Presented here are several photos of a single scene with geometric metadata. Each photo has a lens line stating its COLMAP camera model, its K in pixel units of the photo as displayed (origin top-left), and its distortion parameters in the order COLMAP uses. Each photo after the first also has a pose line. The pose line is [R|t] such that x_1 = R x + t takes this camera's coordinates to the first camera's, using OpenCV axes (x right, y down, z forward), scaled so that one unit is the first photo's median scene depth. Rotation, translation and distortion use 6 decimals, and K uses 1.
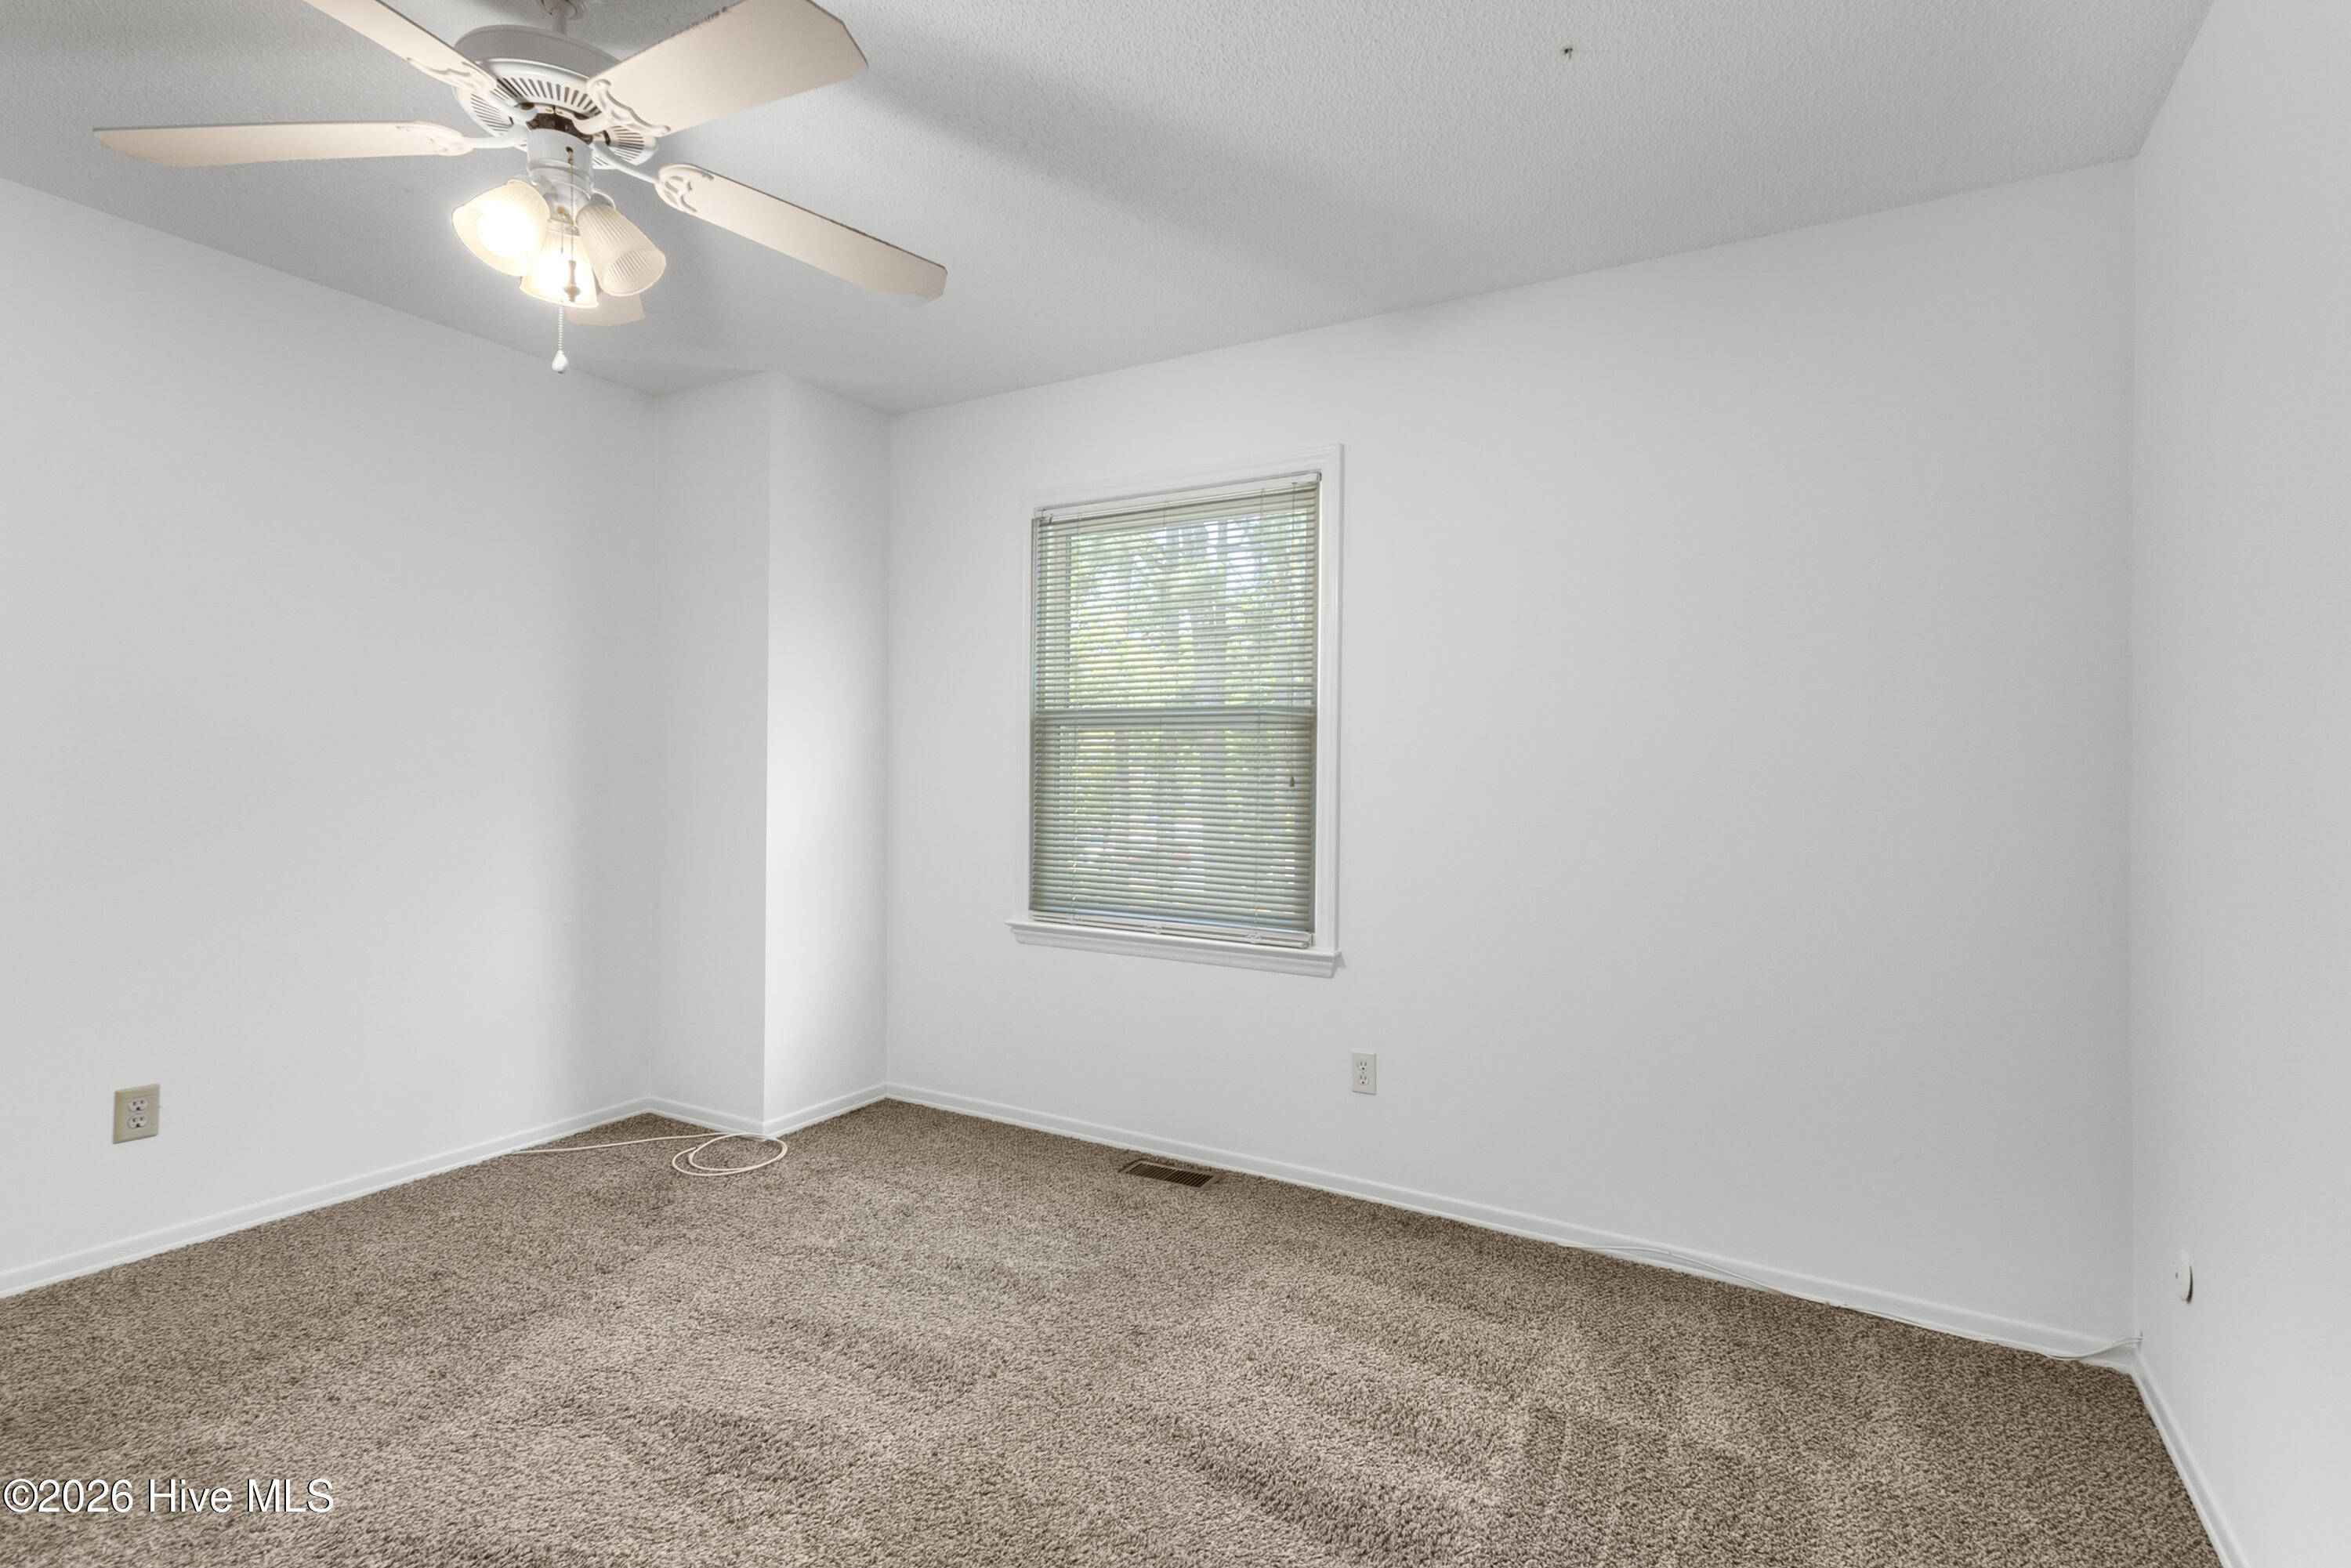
lens RADIAL K [[1113.3, 0, 1183.2], [0, 1113.3, 773.8], [0, 0, 1]] dist [0.017983, -0.001039]
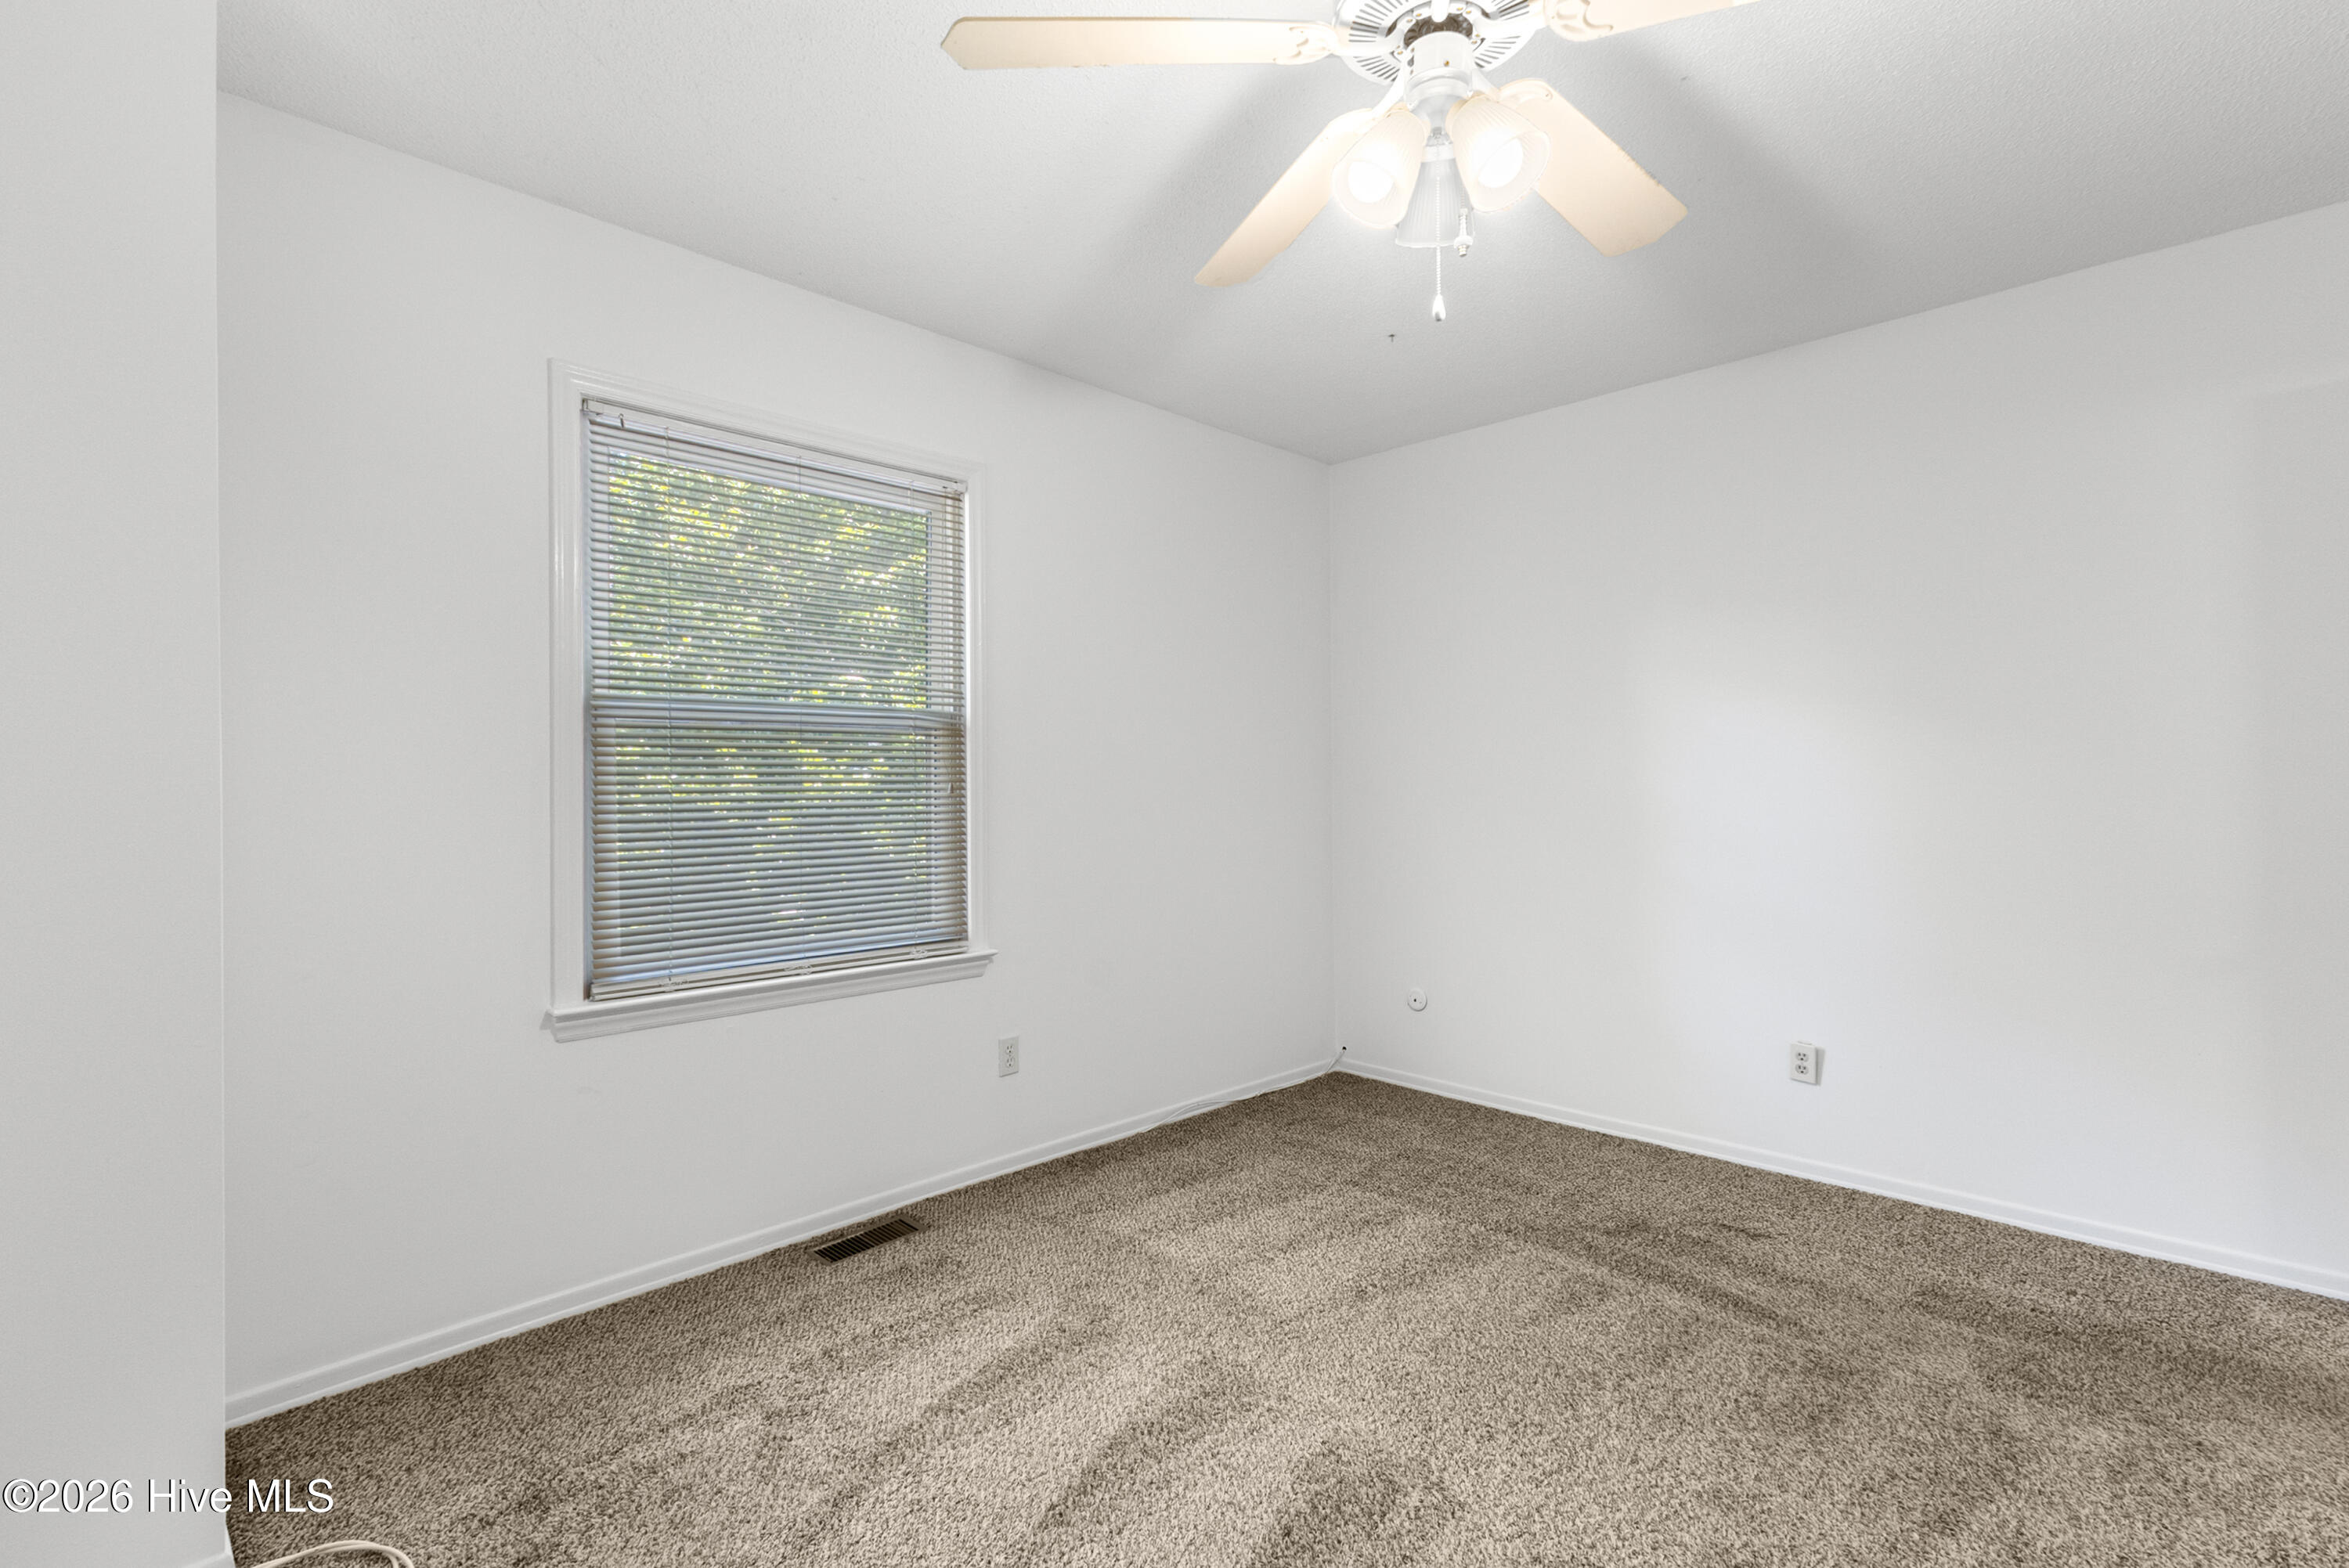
lens RADIAL K [[1112.2, 0, 1194.1], [0, 1112.2, 790.1], [0, 0, 1]] dist [0.017983, -0.001039]
pose [[0.235462, -0.019095, 0.971696, -0.820287], [0.012979, 0.999780, 0.016502, -0.005116], [-0.971797, 0.008726, 0.235658, 0.555184]]
